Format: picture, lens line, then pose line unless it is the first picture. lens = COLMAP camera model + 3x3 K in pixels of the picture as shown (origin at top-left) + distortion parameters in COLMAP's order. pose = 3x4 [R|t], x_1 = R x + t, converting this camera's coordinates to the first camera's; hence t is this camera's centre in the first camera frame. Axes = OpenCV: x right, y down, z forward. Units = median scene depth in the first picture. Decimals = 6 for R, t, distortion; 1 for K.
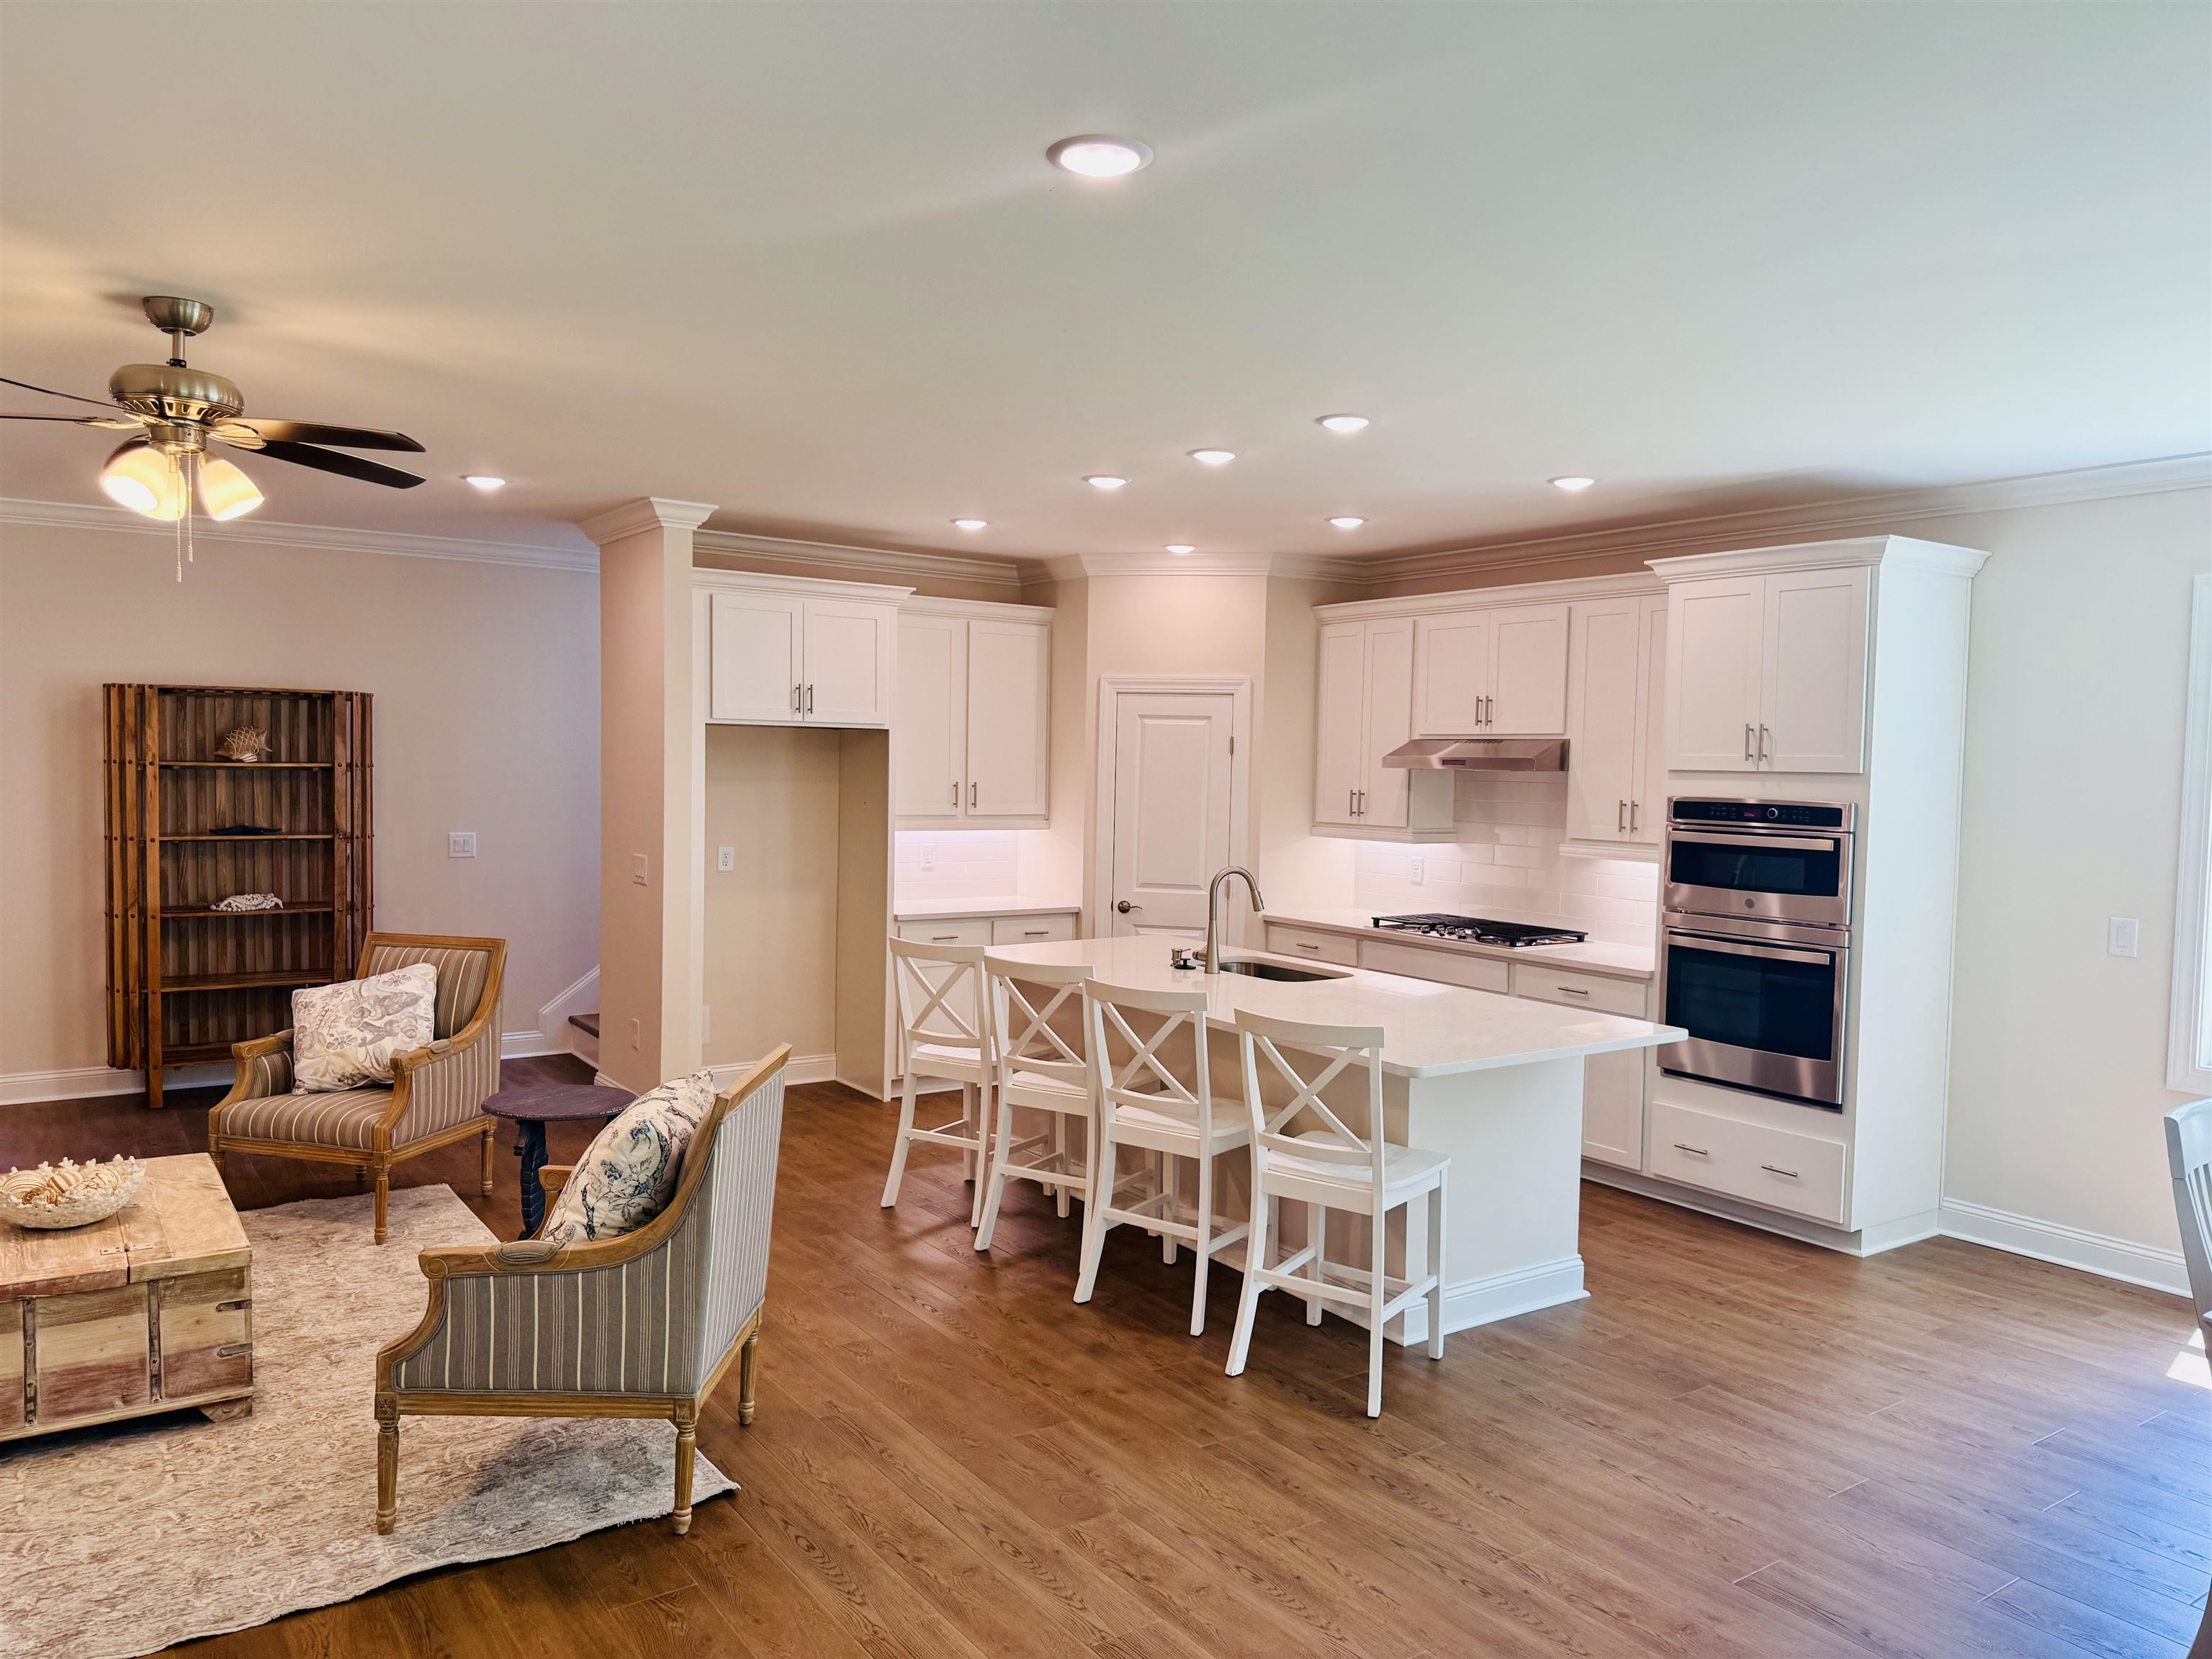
lens RADIAL K [[1553.5, 0, 1105.2], [0, 1553.5, 845.8], [0, 0, 1]] dist [0.088000, -0.128087]
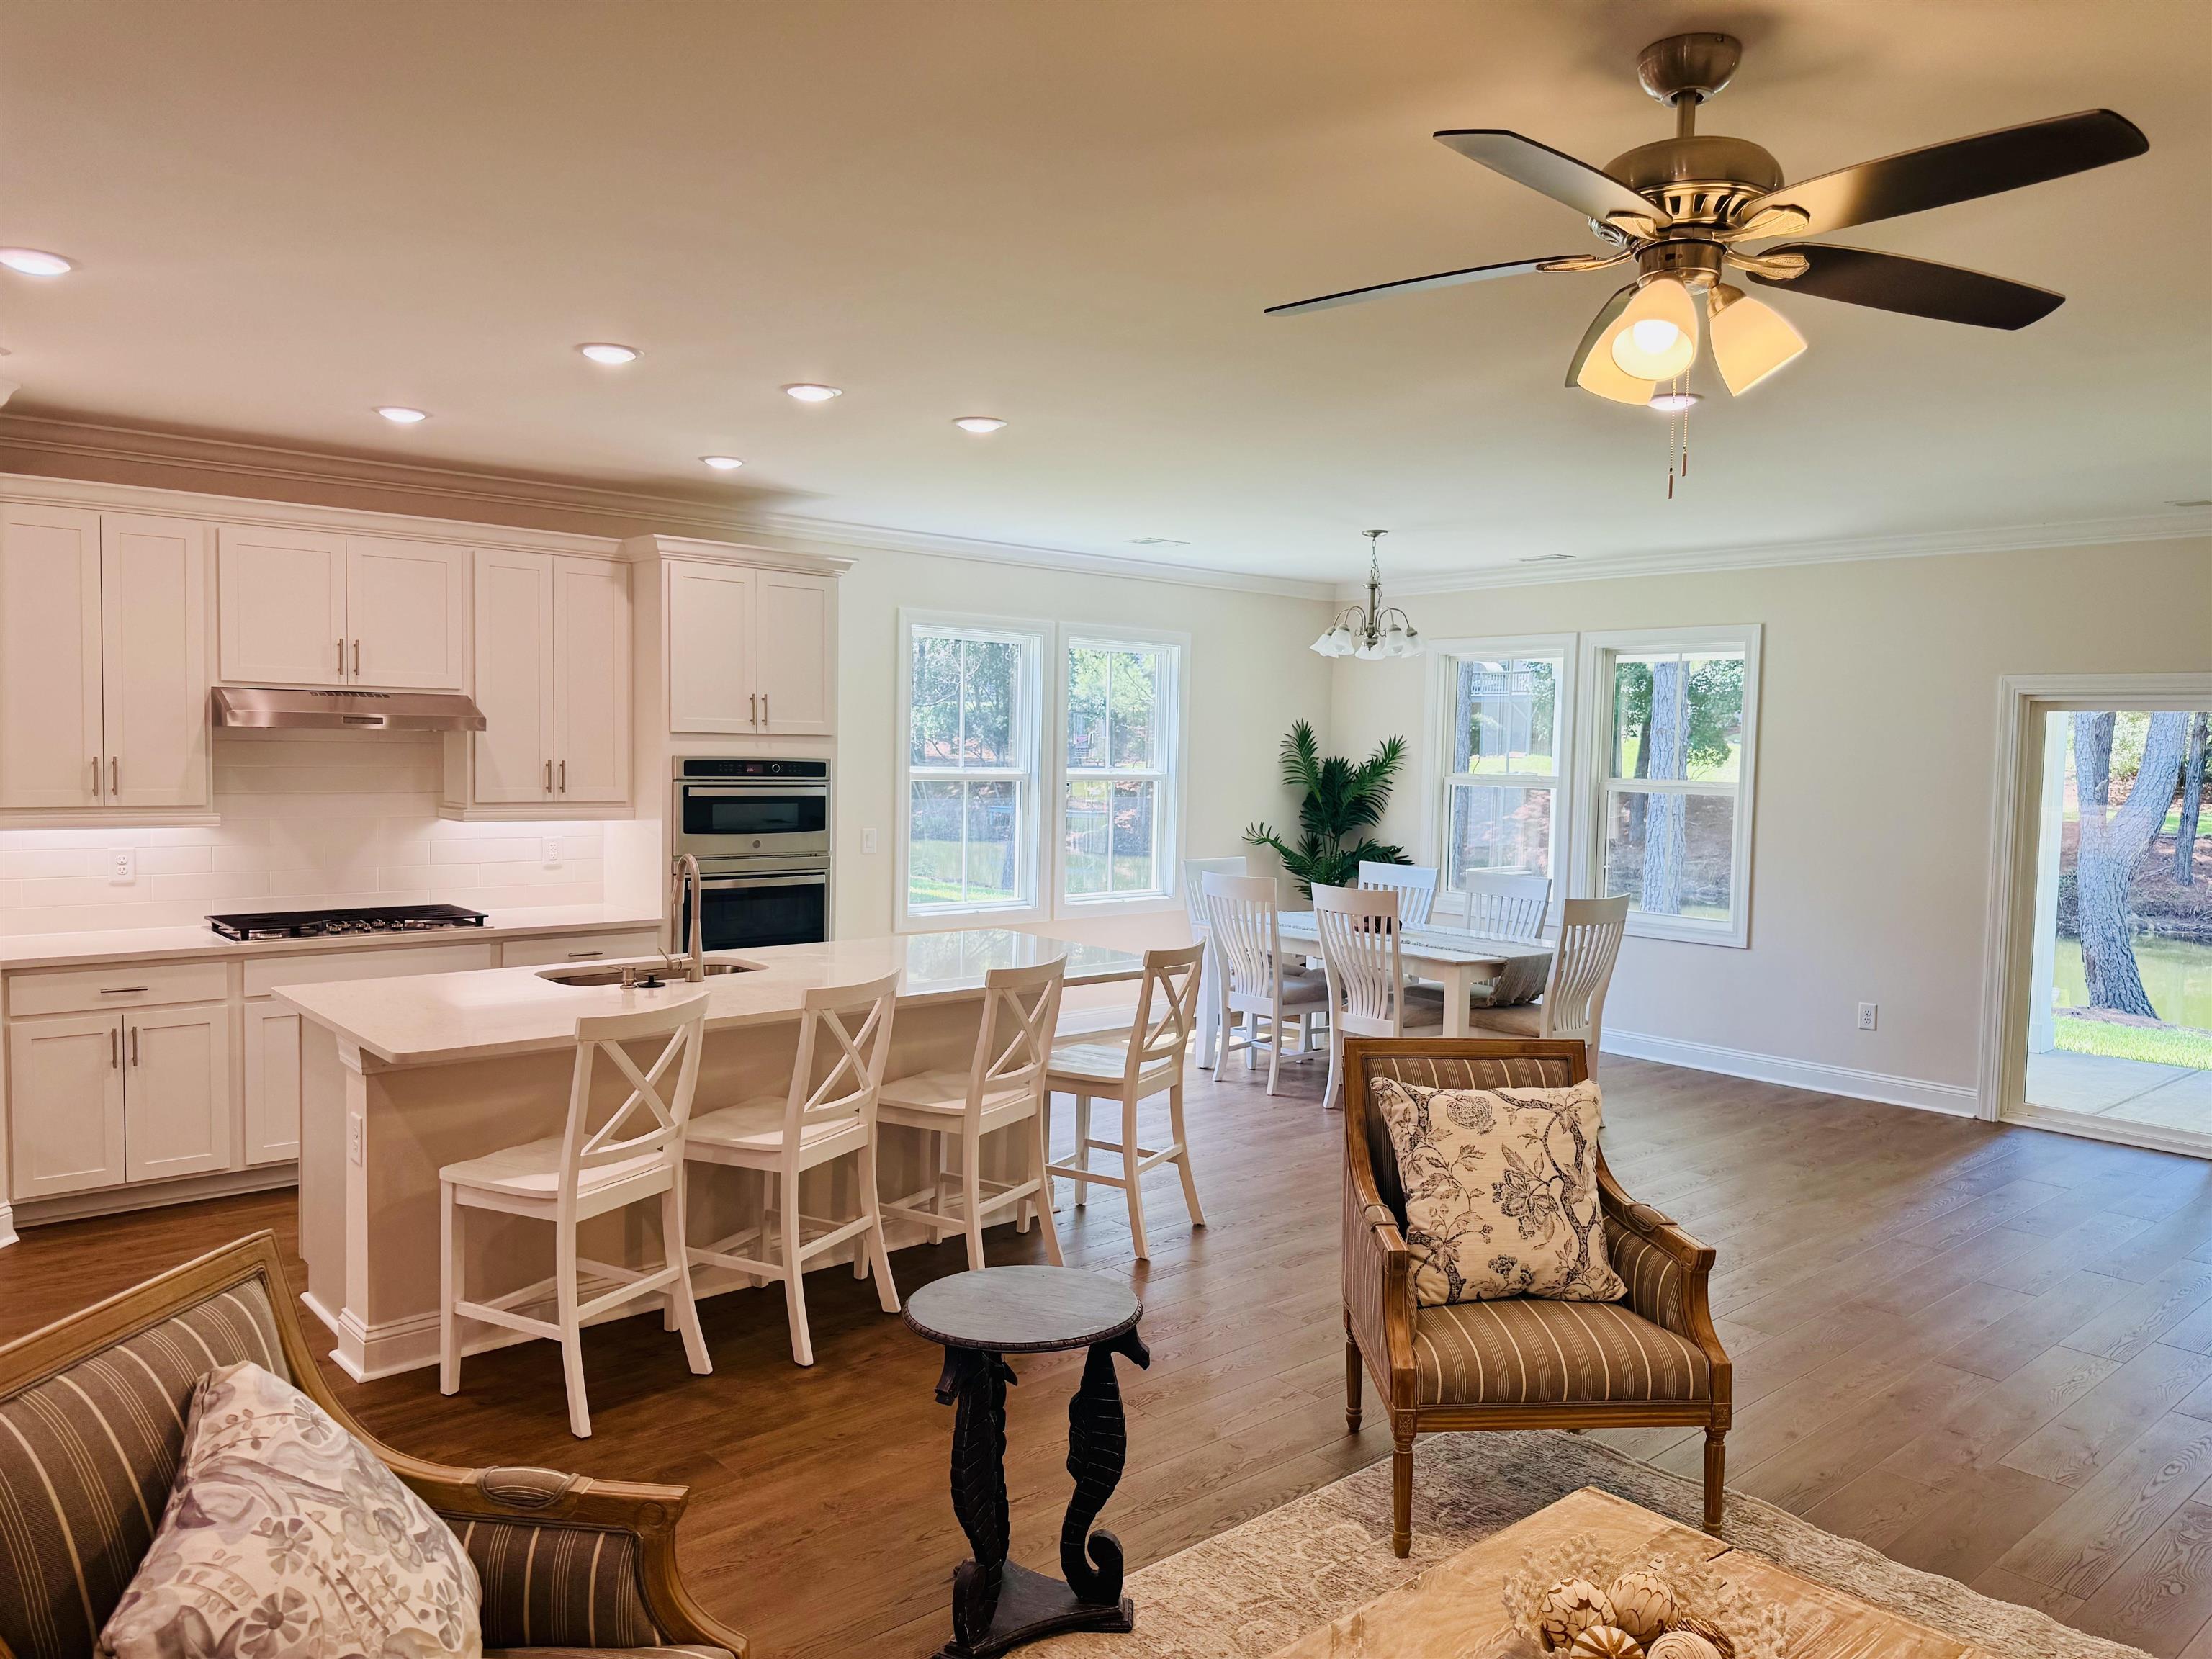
lens RADIAL K [[1553.5, 0, 1105.2], [0, 1553.5, 845.8], [0, 0, 1]] dist [0.088000, -0.128087]
pose [[-0.111785, -0.085019, 0.990089, -0.751833], [0.035193, 0.995370, 0.089446, -0.056012], [-0.993109, 0.044843, -0.108275, 0.822532]]
